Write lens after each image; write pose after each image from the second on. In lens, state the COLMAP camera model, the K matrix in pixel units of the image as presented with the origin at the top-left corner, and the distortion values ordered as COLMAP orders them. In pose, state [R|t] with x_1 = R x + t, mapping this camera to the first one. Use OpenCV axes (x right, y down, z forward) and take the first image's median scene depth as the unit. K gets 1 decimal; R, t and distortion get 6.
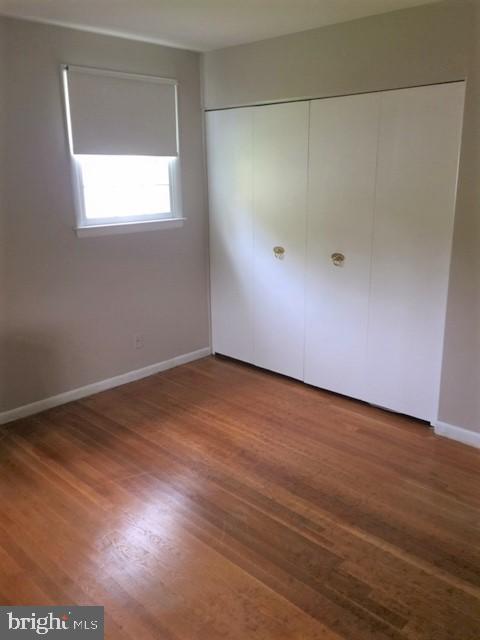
lens RADIAL K [[542.6, 0, 242.3], [0, 542.6, 315.3], [0, 0, 1]] dist [0.045739, -0.089119]
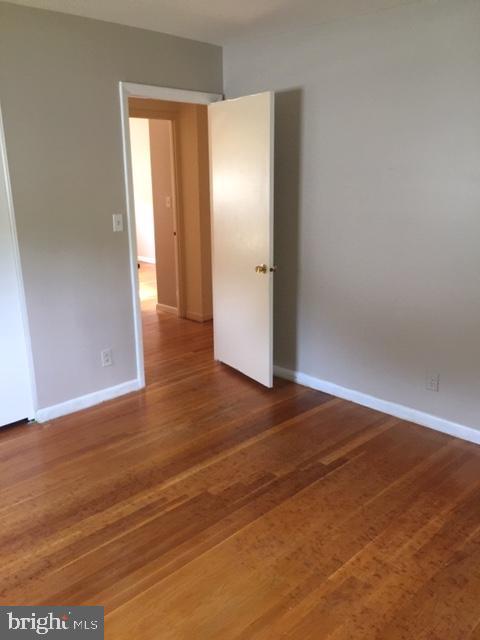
lens RADIAL K [[542.6, 0, 242.3], [0, 542.6, 315.3], [0, 0, 1]] dist [0.045739, -0.089119]
pose [[0.019818, -0.251869, 0.967558, -0.808711], [0.269127, 0.933373, 0.237457, -0.159493], [-0.962901, 0.255690, 0.086283, 0.678054]]
